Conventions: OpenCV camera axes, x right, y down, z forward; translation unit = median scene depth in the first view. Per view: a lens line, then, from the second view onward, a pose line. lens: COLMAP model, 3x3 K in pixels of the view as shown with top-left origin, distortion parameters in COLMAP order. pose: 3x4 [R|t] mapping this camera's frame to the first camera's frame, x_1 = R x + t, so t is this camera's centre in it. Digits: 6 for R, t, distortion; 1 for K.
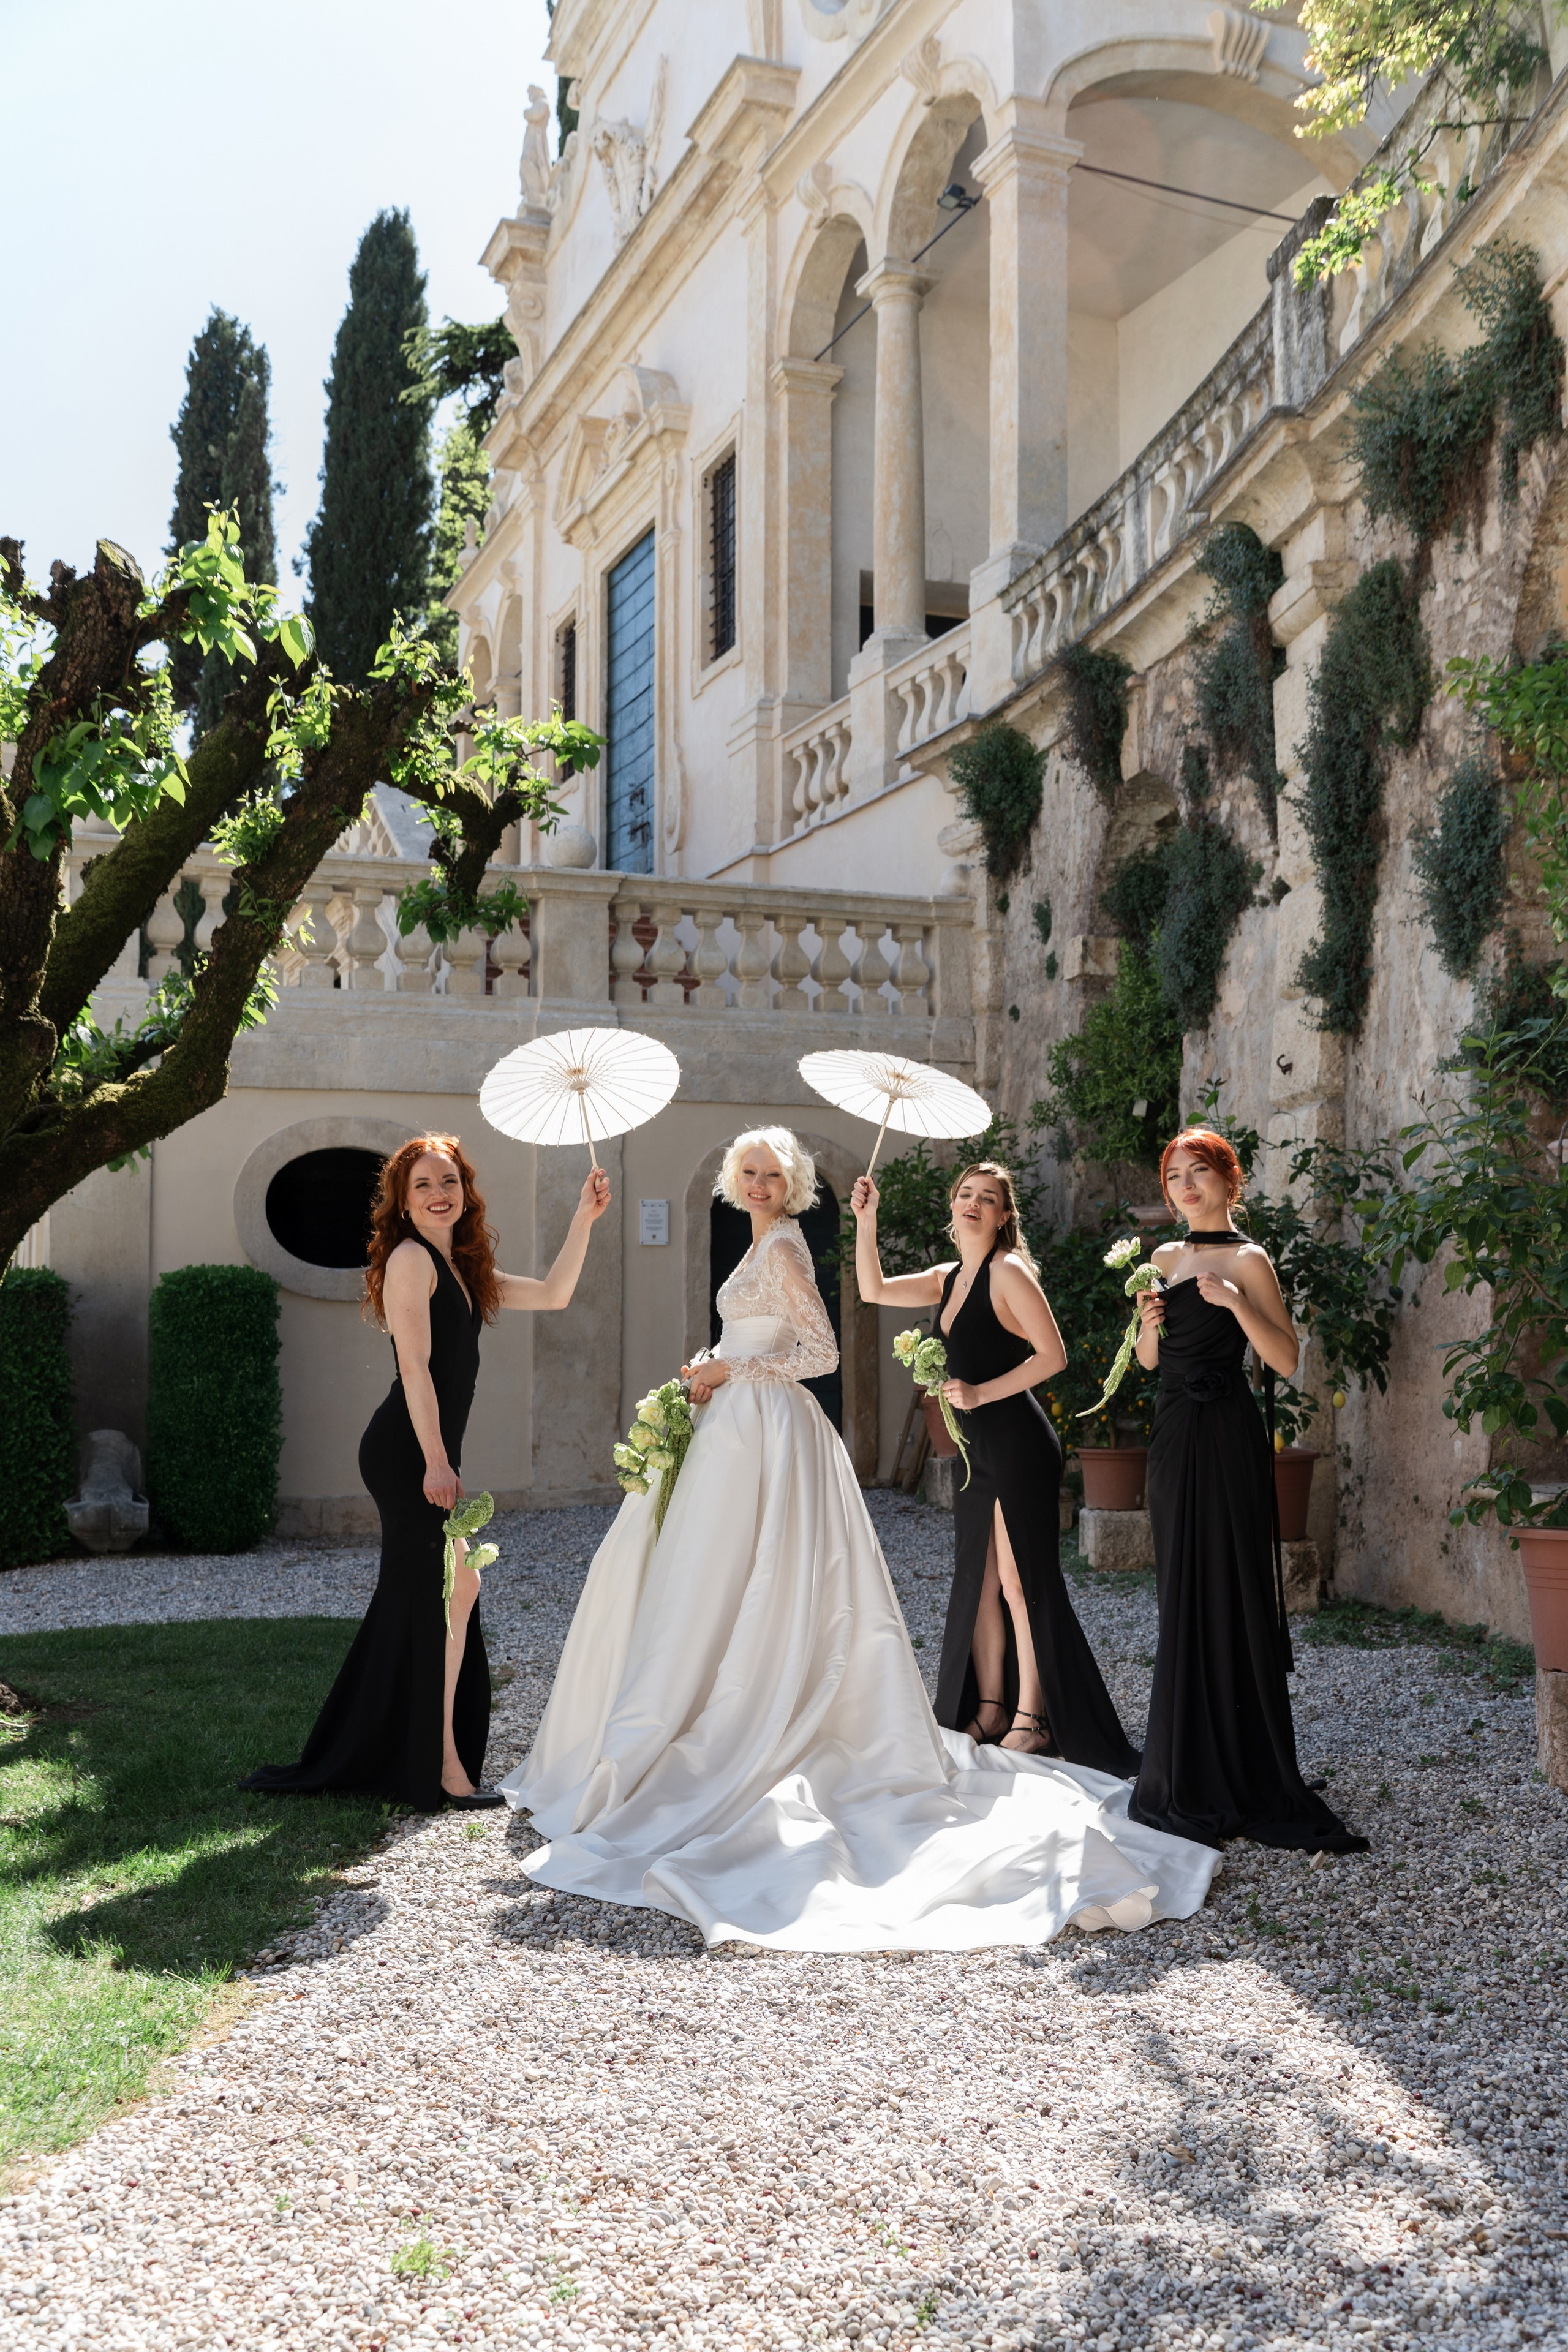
lens RADIAL K [[2140.7, 0, 767.8], [0, 2140.7, 1152.9], [0, 0, 1]] dist [-0.027209, 0.000000]
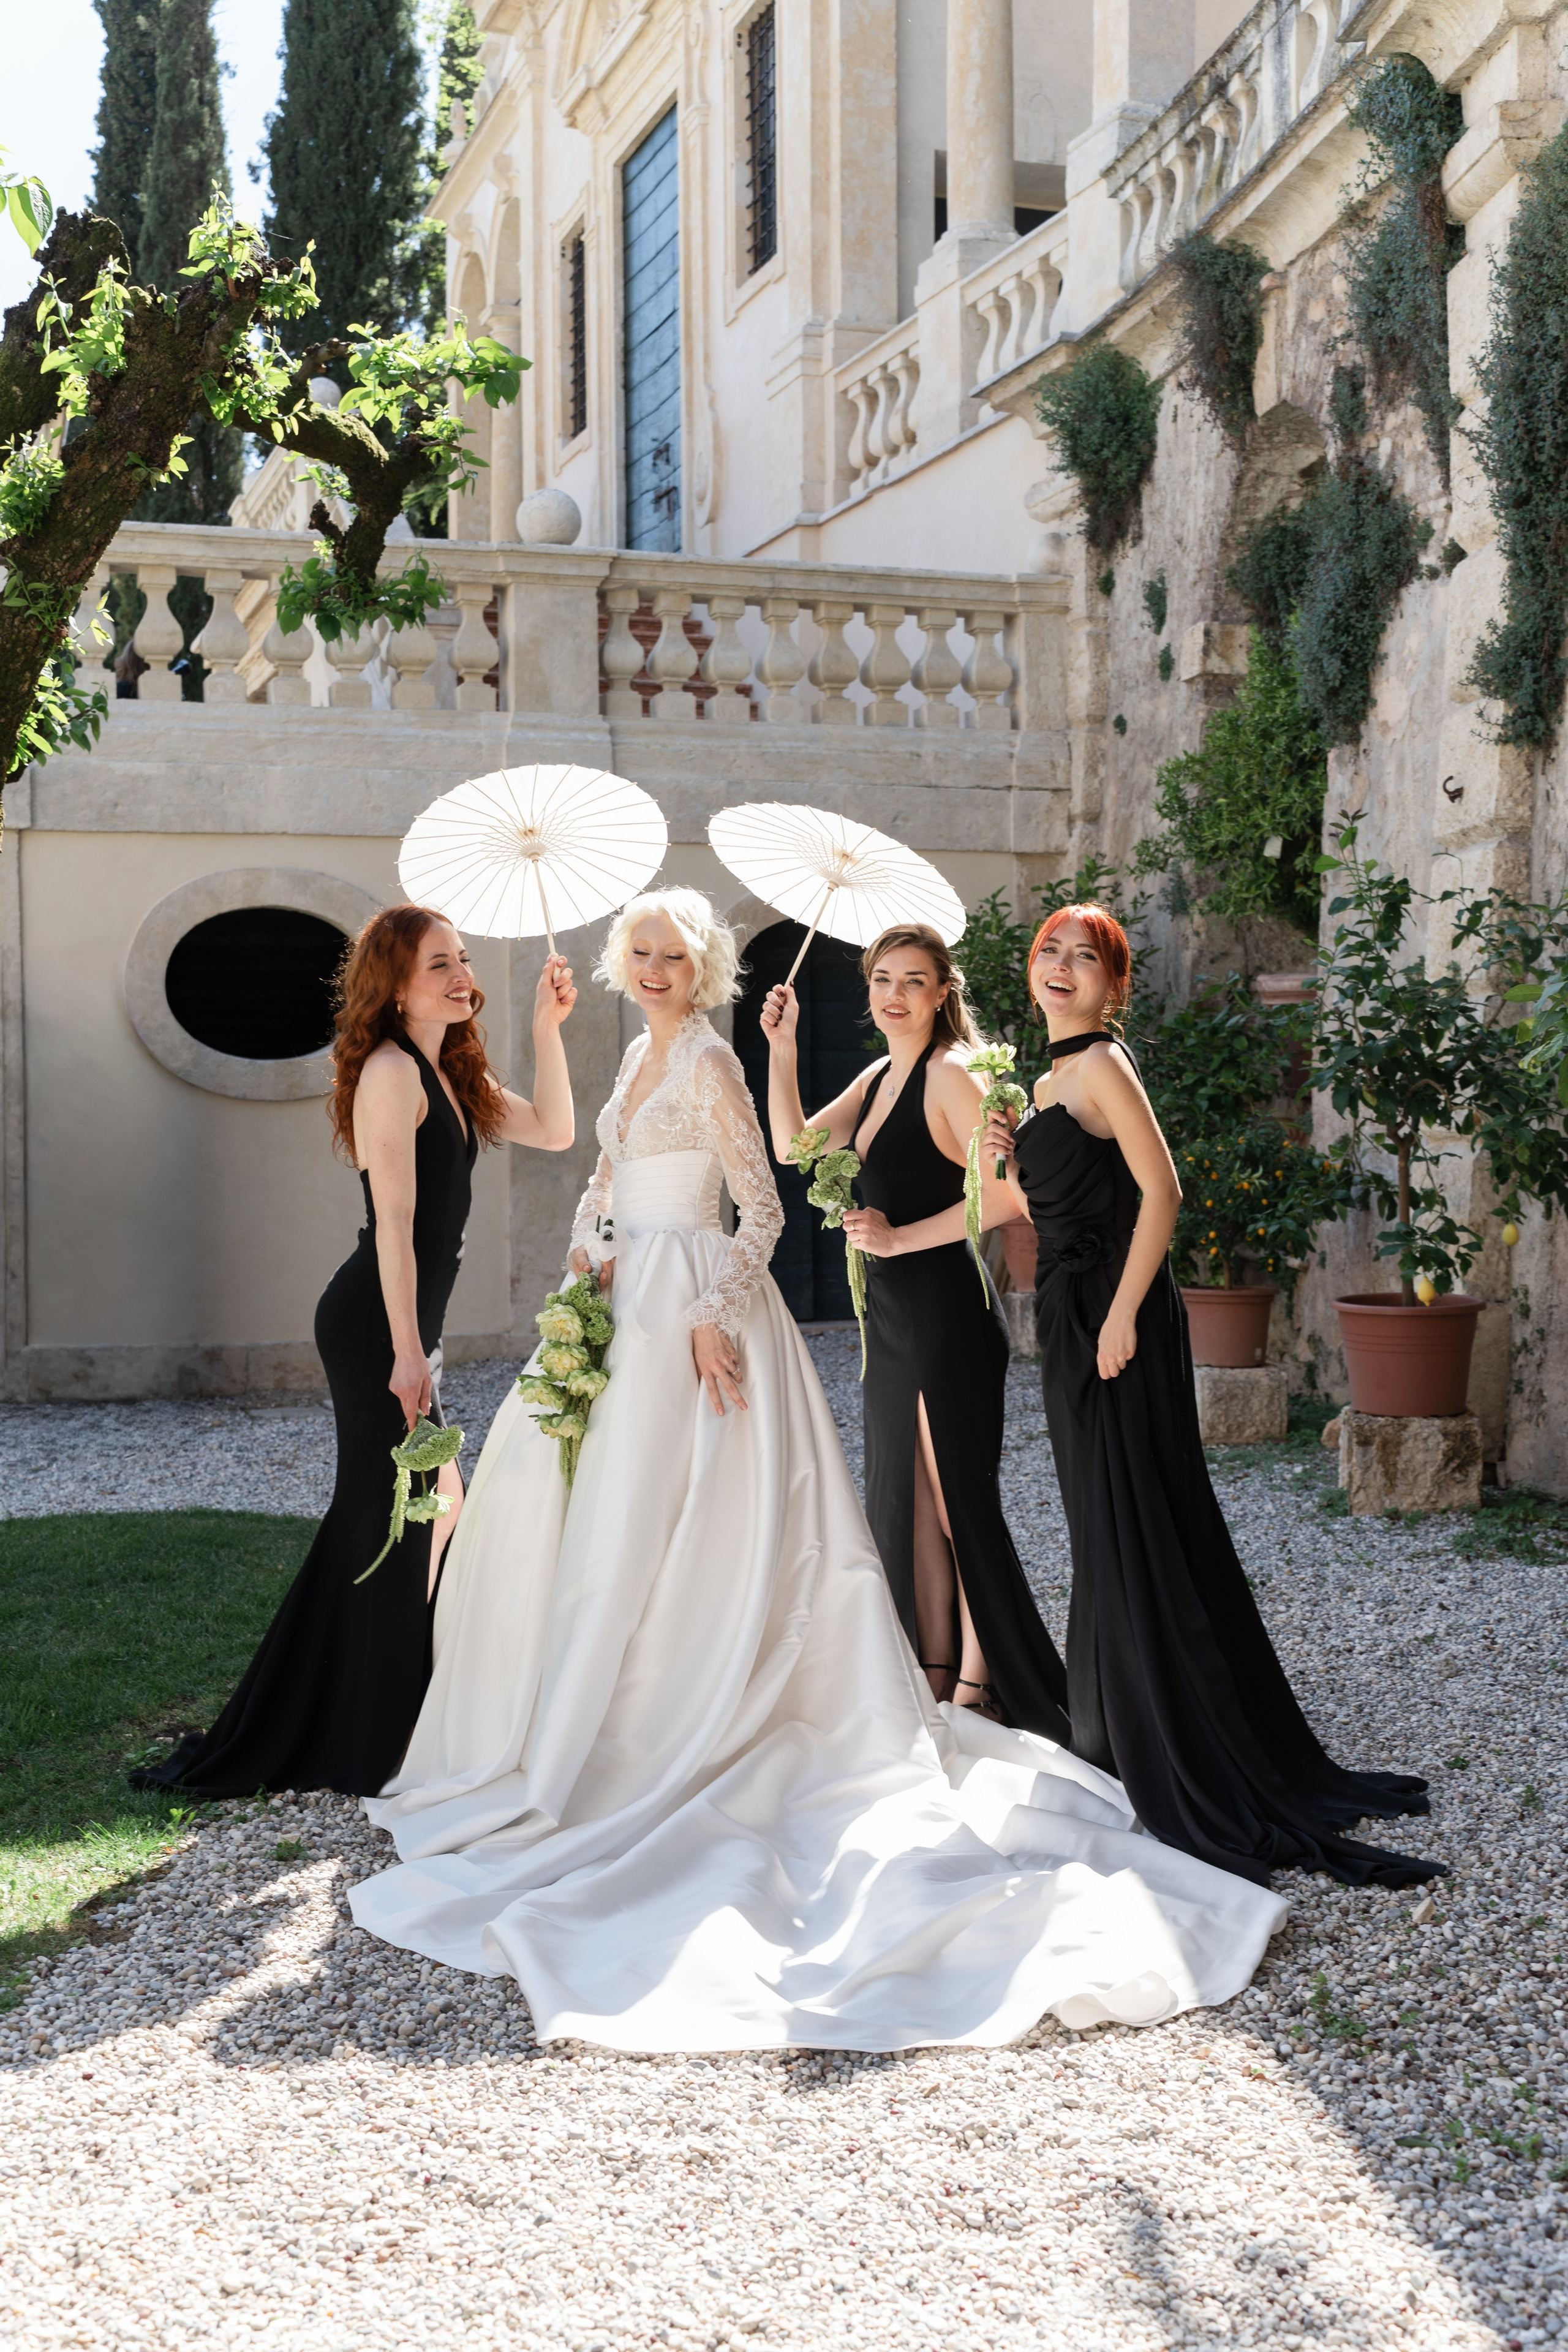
lens RADIAL K [[2573.8, 0, 772.9], [0, 2573.8, 1131.9], [0, 0, 1]] dist [-0.007816, 0.000000]
pose [[0.999262, -0.006342, -0.037873, 0.035860], [0.009740, 0.995872, 0.090246, -0.005221], [0.037145, -0.090548, 0.995199, 0.074475]]
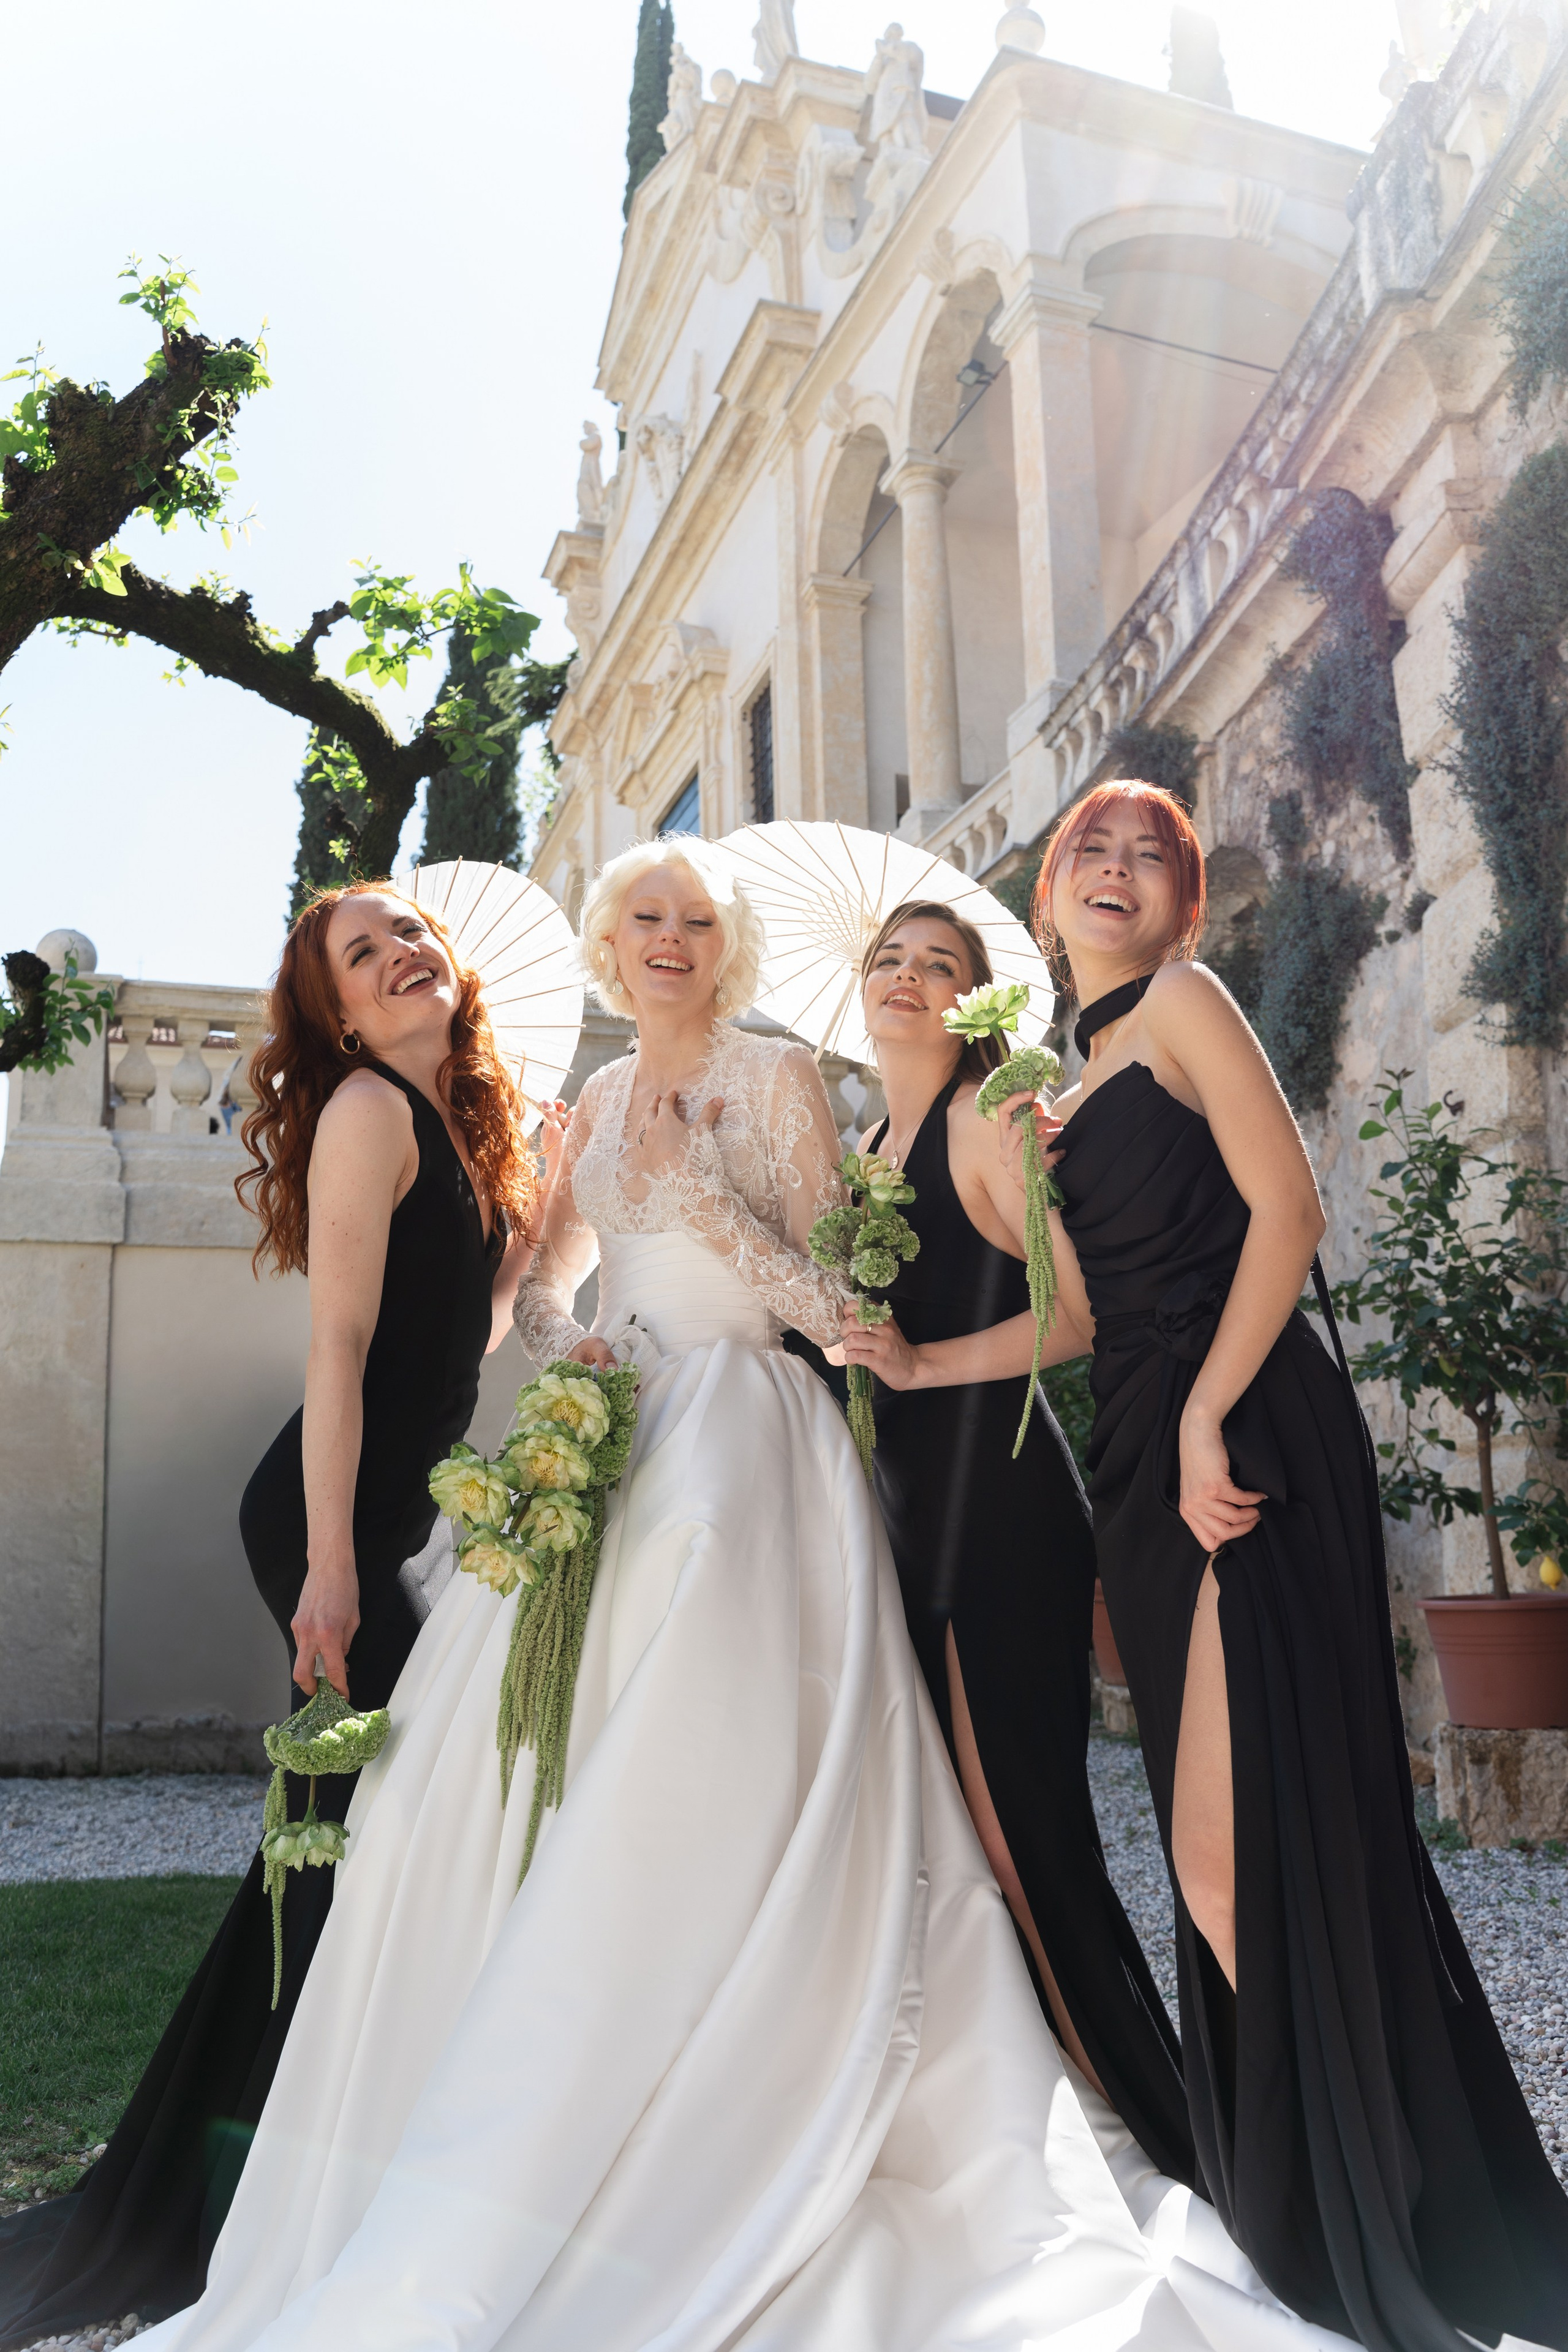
lens RADIAL K [[1811.1, 0, 785.5], [0, 1811.1, 1172.1], [0, 0, 1]] dist [-0.016579, 0.011801]
pose [[0.999073, -0.033371, -0.027200, 0.016671], [0.029130, 0.989197, -0.143666, 0.073669], [0.031701, 0.142740, 0.989252, 0.359409]]
